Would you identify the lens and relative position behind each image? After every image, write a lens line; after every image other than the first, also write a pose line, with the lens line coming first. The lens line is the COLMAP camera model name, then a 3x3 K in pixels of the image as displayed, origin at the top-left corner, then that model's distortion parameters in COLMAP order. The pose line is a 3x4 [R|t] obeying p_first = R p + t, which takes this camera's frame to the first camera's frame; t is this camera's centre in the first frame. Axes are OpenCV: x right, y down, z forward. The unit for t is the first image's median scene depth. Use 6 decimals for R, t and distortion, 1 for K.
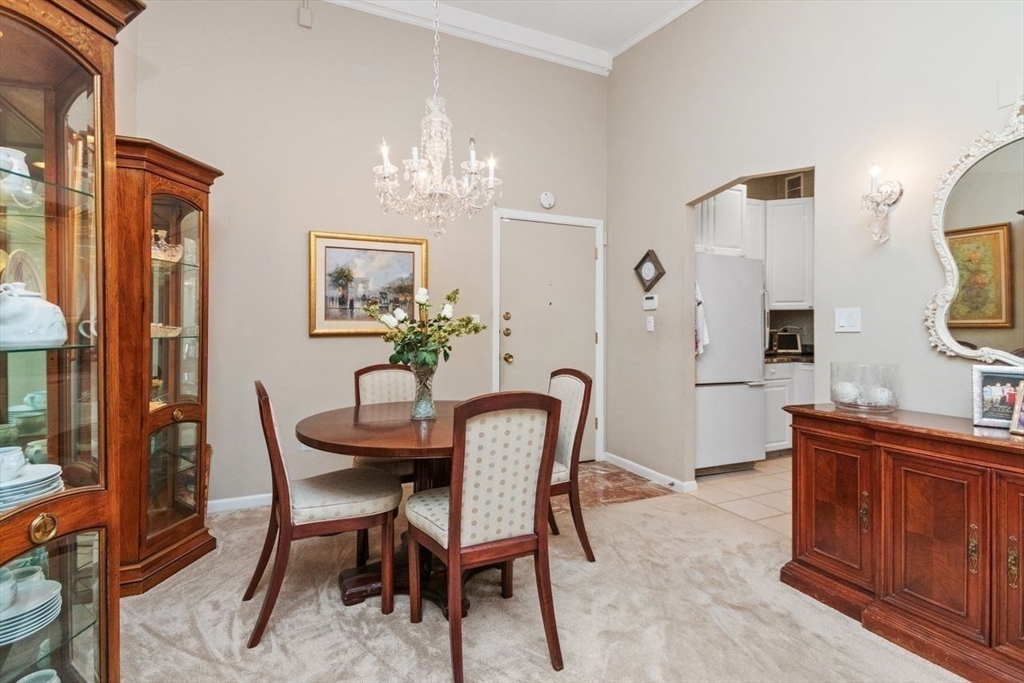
lens RADIAL K [[470.1, 0, 515.5], [0, 470.1, 324.4], [0, 0, 1]] dist [0.021791, -0.000018]
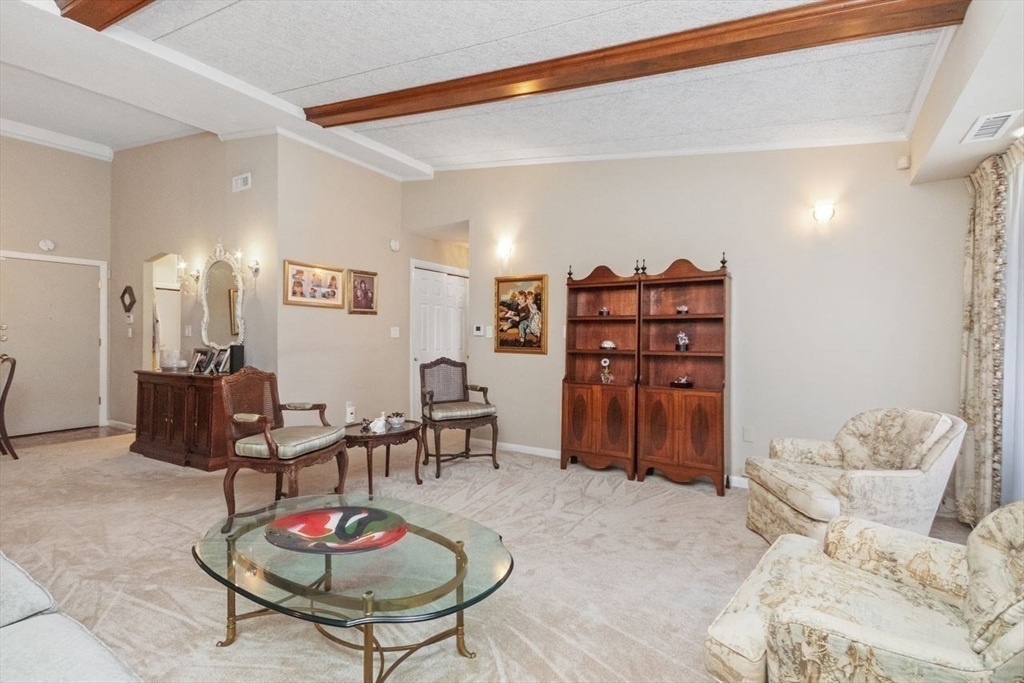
lens RADIAL K [[476.7, 0, 525.9], [0, 476.7, 344.9], [0, 0, 1]] dist [0.001288, -0.000204]
pose [[0.846812, 0.003049, 0.531884, 0.617807], [-0.005987, 0.999975, 0.003799, 0.027629], [-0.531859, -0.006402, 0.846809, -1.172692]]
